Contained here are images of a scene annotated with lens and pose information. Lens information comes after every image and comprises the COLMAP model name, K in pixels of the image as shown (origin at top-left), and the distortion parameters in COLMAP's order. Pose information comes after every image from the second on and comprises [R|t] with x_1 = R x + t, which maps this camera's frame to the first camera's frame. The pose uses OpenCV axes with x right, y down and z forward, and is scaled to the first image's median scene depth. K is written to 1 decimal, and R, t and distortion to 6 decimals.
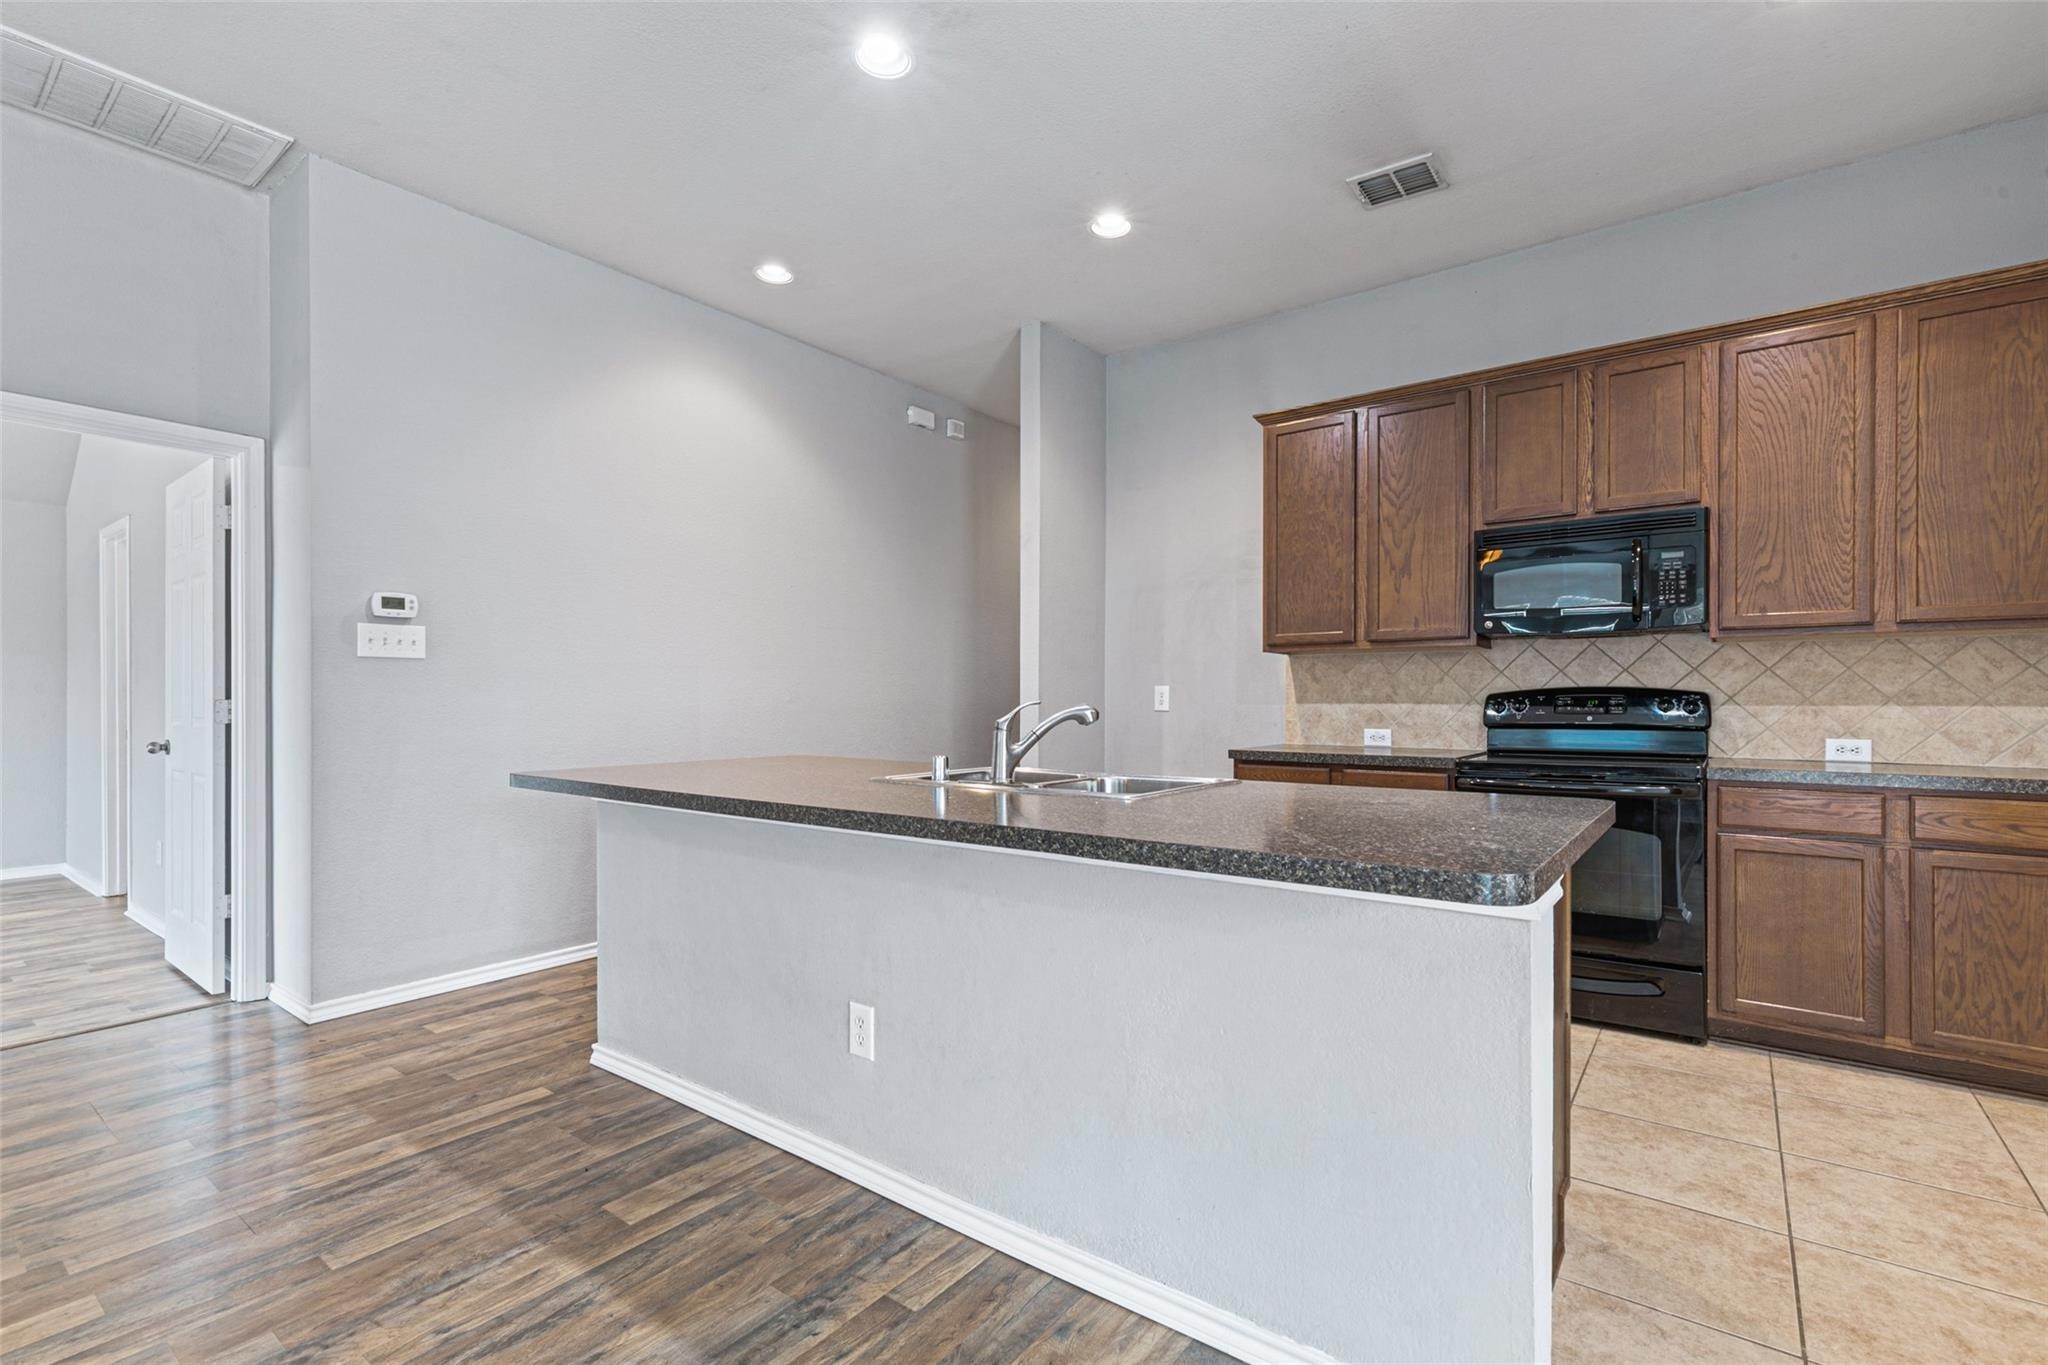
lens RADIAL K [[920.8, 0, 1044.1], [0, 920.8, 701.4], [0, 0, 1]] dist [0.010144, -0.000124]
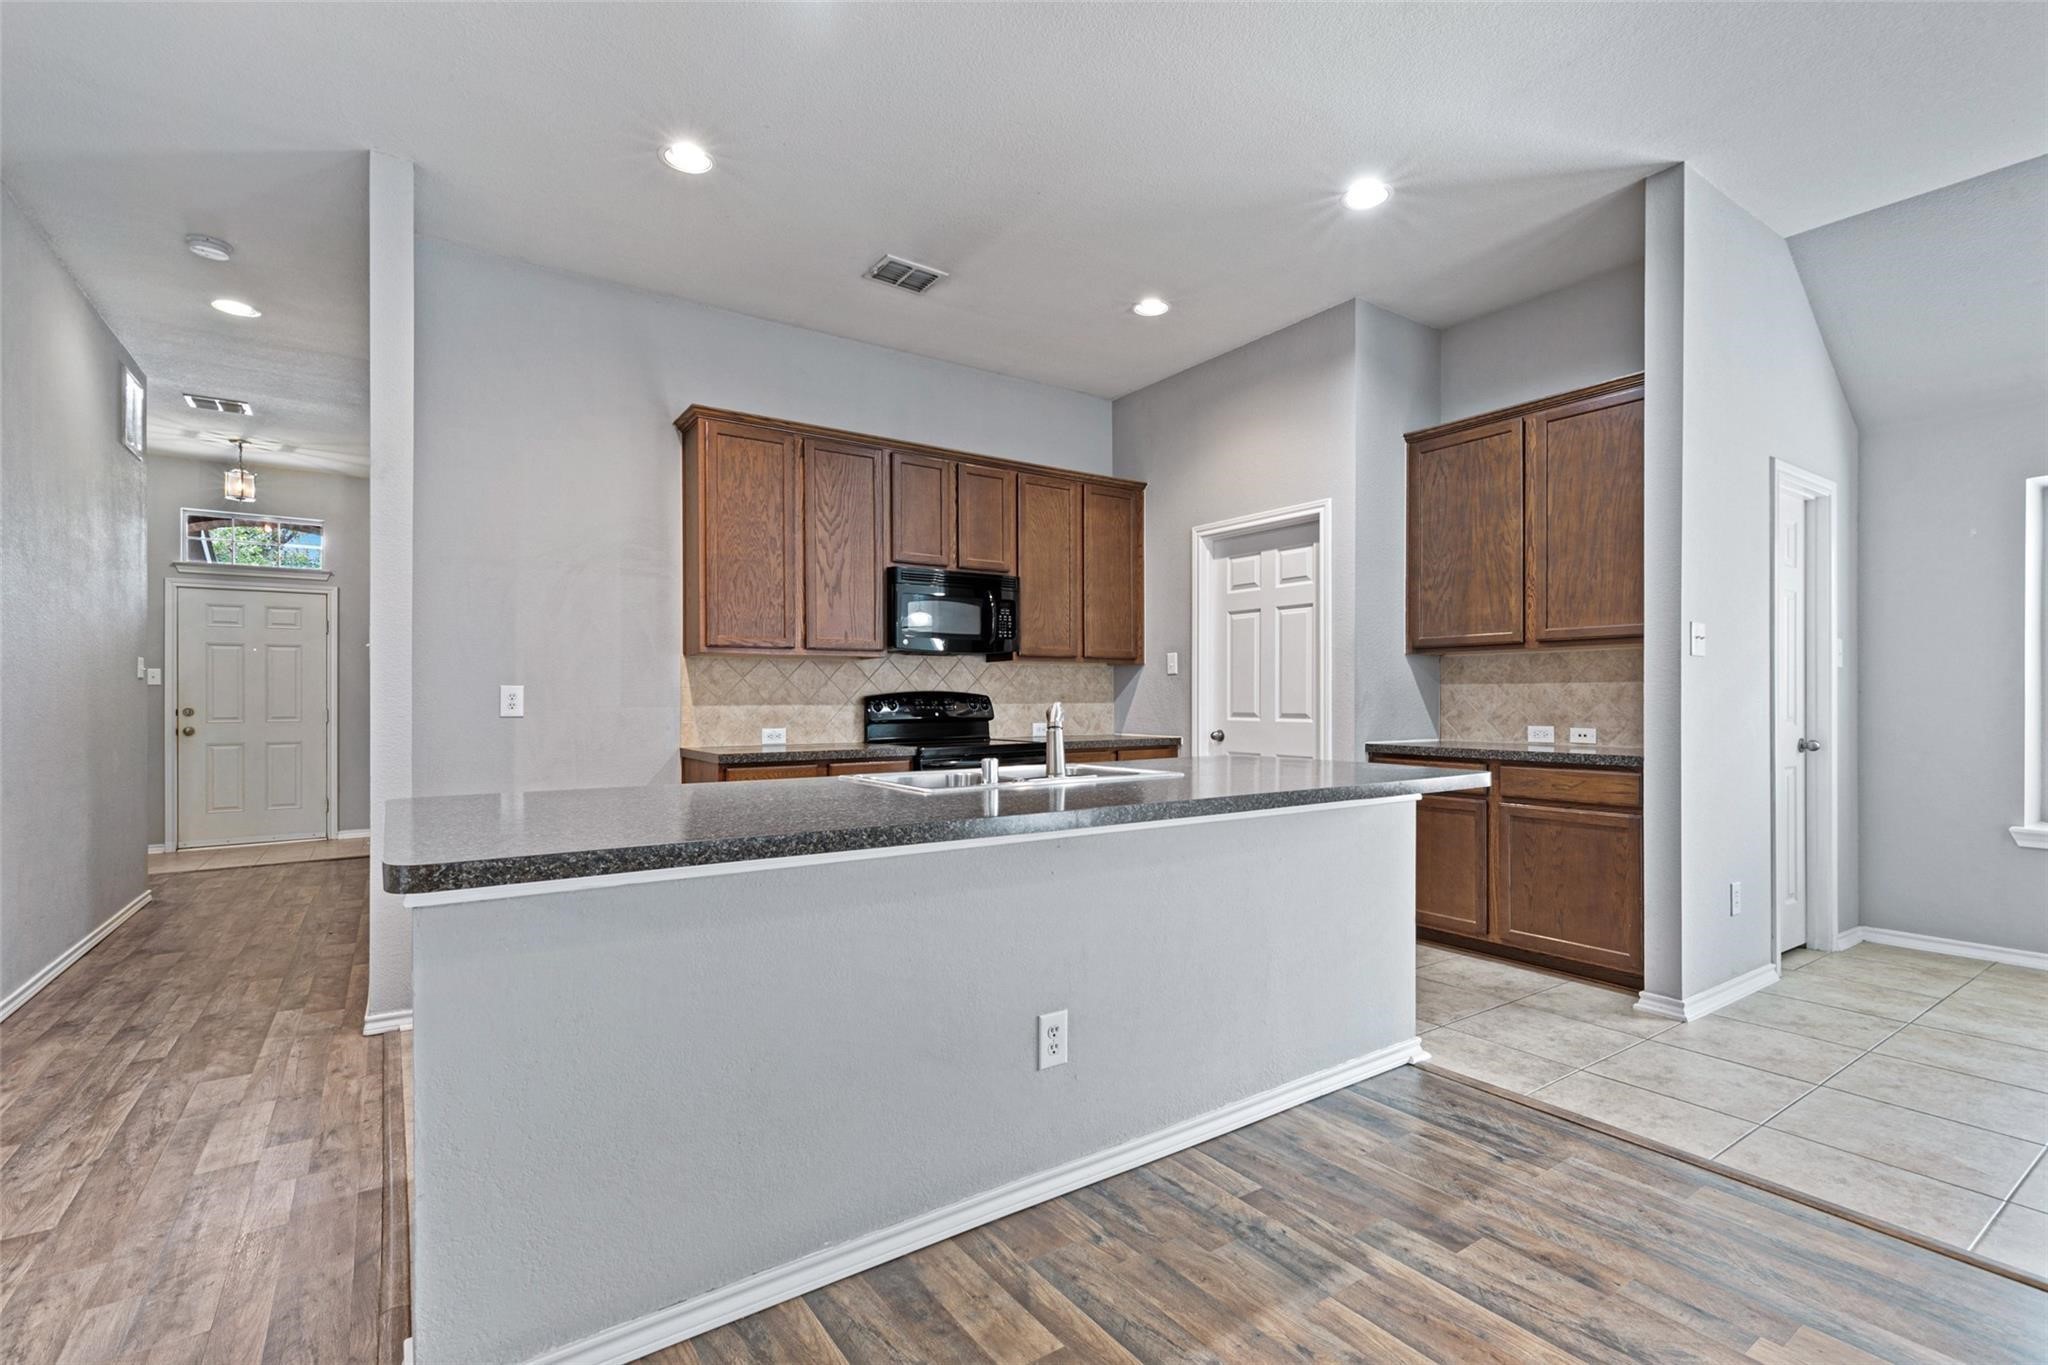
lens RADIAL K [[927.9, 0, 1040.2], [0, 927.9, 705.5], [0, 0, 1]] dist [0.010324, -0.000474]
pose [[0.319248, -0.007825, 0.947639, -0.792418], [0.006623, 0.999960, 0.006026, -0.002223], [-0.947648, 0.004352, 0.319287, 0.487931]]
